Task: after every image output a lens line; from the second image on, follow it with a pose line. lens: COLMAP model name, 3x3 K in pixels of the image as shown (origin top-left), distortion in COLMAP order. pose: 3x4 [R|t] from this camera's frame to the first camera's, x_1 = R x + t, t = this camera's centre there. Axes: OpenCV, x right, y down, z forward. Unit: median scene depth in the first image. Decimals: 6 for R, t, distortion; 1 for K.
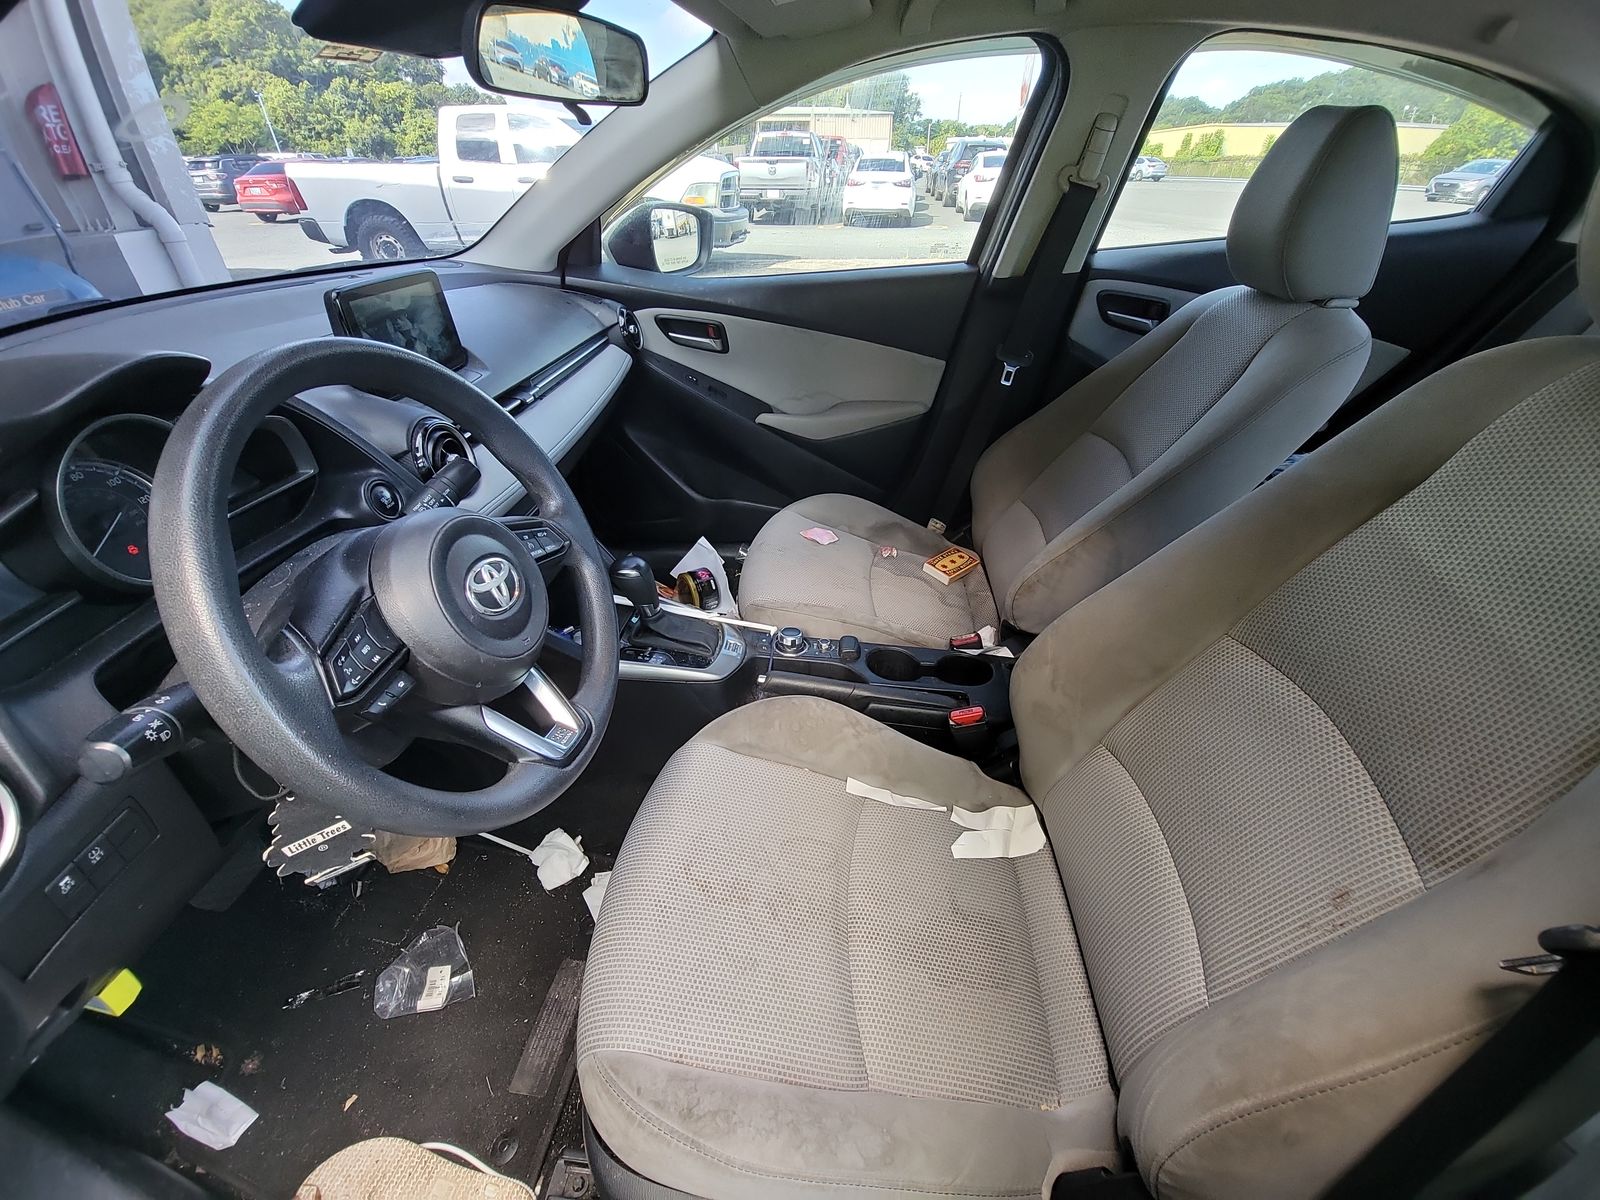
lens RADIAL K [[653.3, 0, 797.5], [0, 653.3, 599.4], [0, 0, 1]] dist [0.008602, -0.008319]
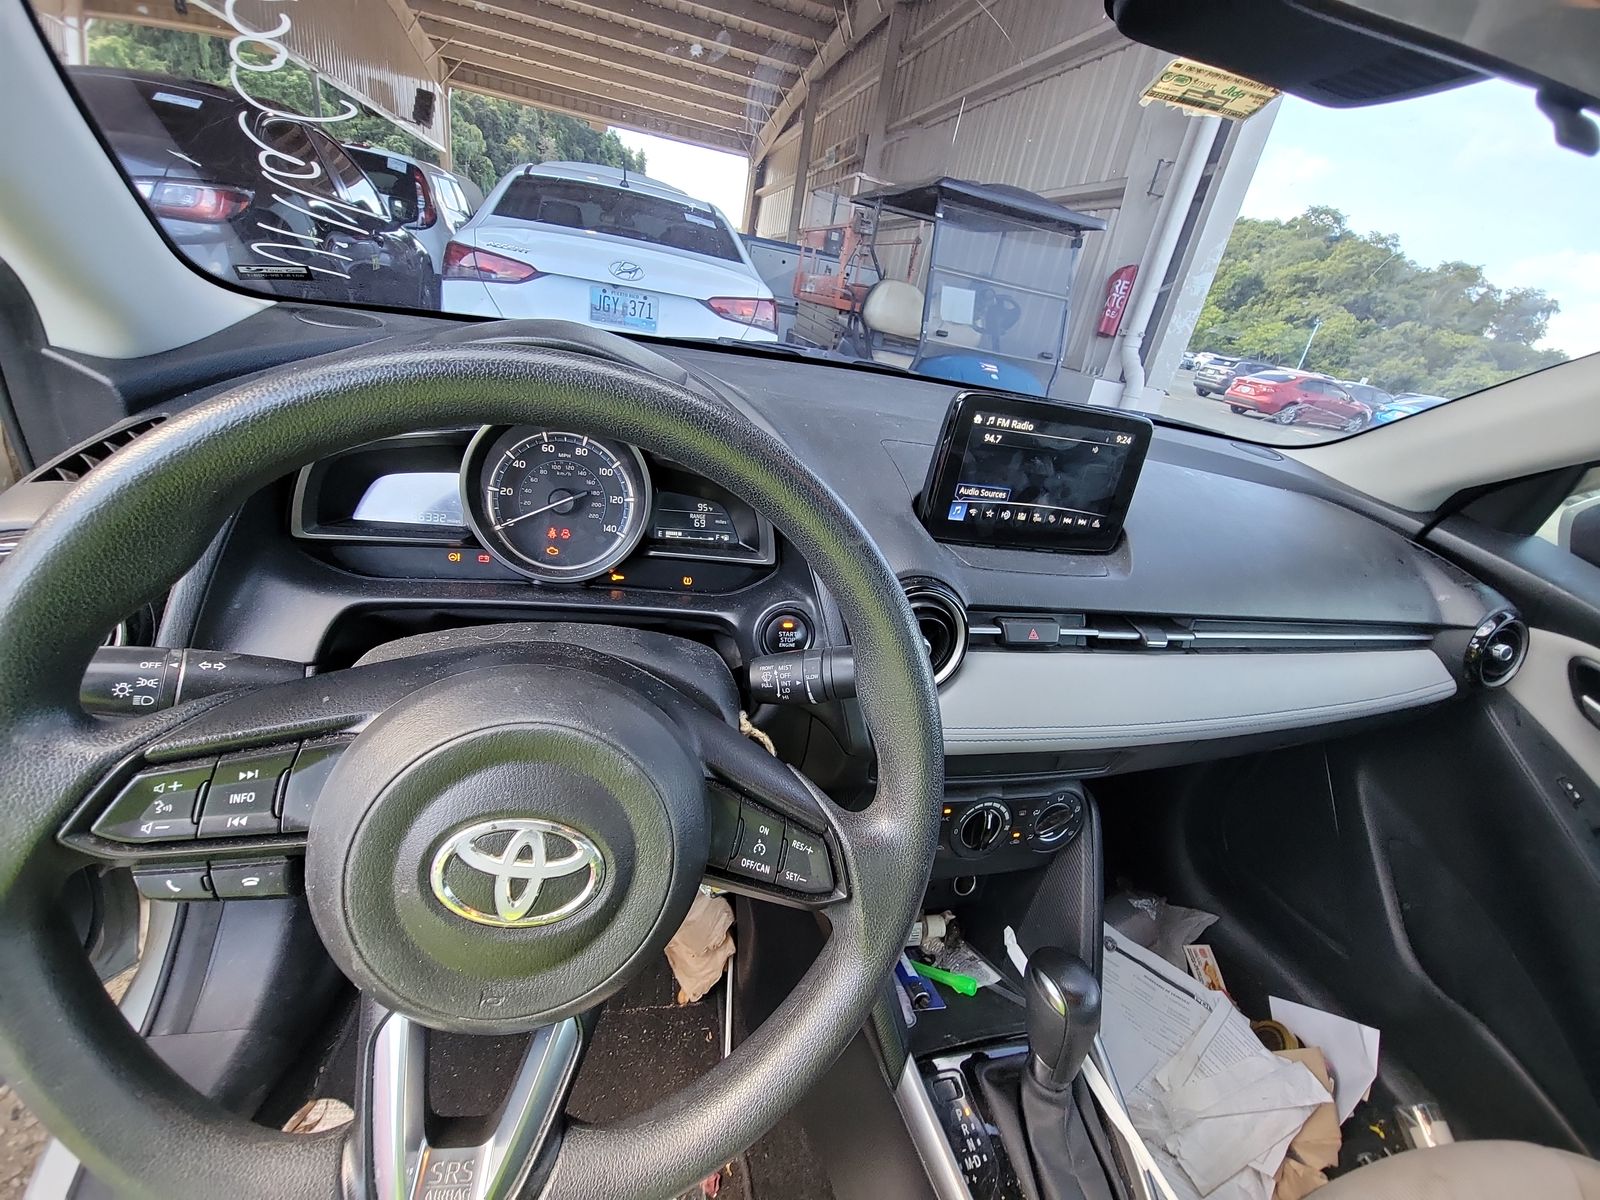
lens RADIAL K [[653.3, 0, 797.5], [0, 653.3, 599.4], [0, 0, 1]] dist [0.008602, -0.008319]
pose [[0.343577, 0.470166, -0.812957, -0.040622], [-0.659755, 0.736894, 0.147346, -0.151572], [0.668340, 0.485728, 0.563374, 0.314055]]
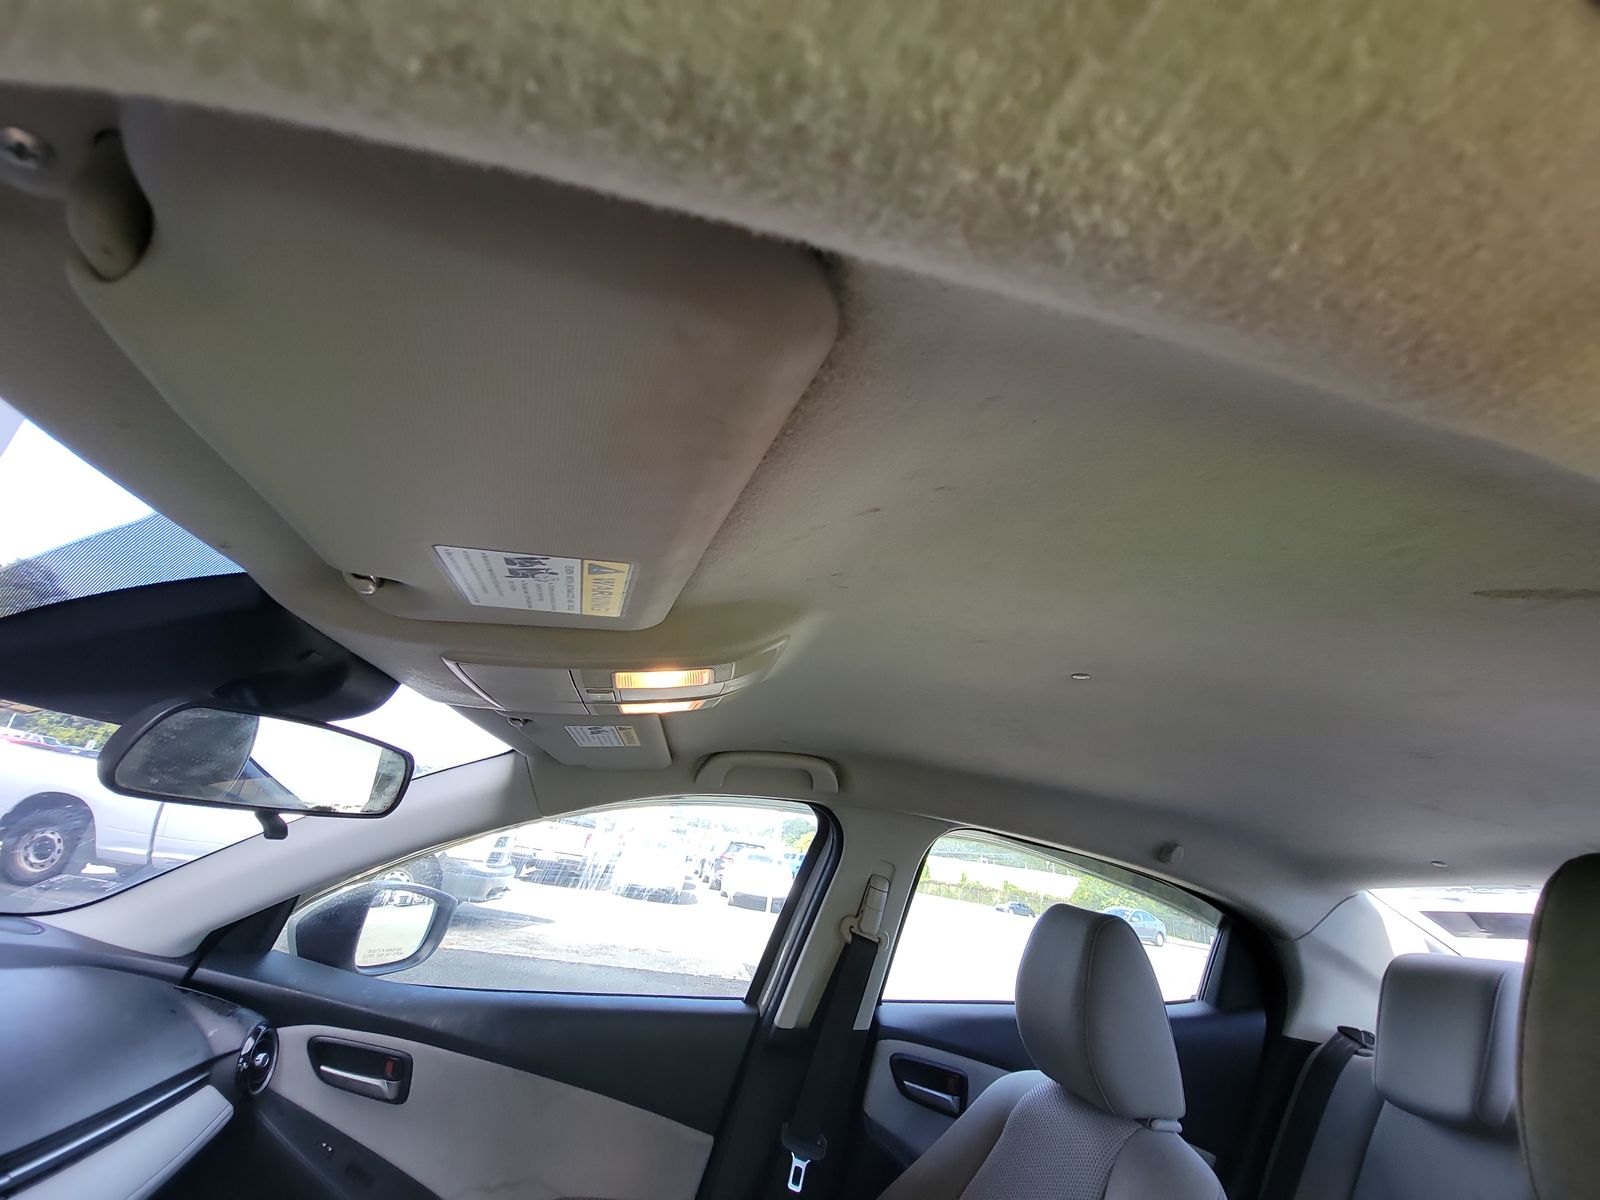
lens RADIAL K [[653.3, 0, 797.5], [0, 653.3, 599.4], [0, 0, 1]] dist [0.008602, -0.008319]
pose [[0.943150, 0.239129, 0.230838, -0.002255], [0.047958, 0.589344, -0.806458, -0.129963], [-0.328890, 0.771681, 0.544371, 0.100020]]
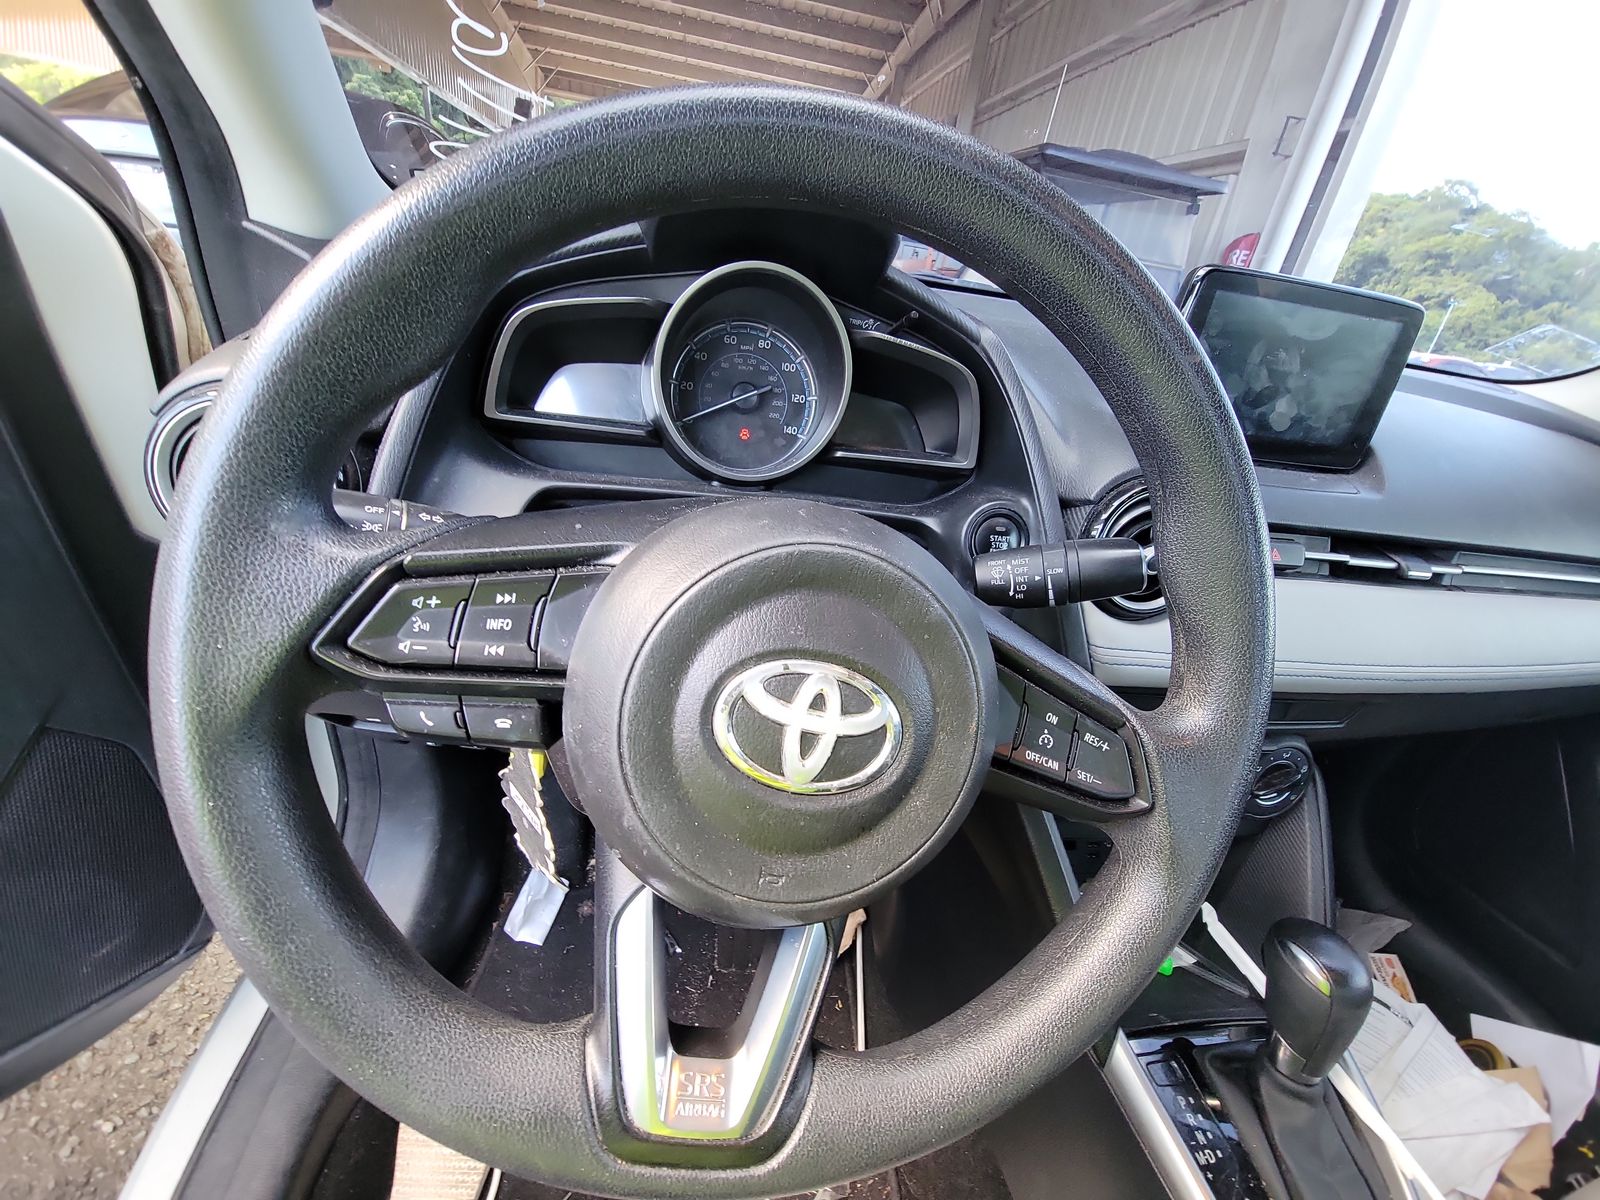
lens RADIAL K [[651.5, 0, 792.6], [0, 651.5, 602.3], [0, 0, 1]] dist [0.008595, -0.008191]
pose [[0.244149, 0.481200, -0.841925, -0.069262], [-0.654951, 0.722087, 0.222778, -0.063934], [0.715144, 0.497028, 0.491459, 0.310624]]
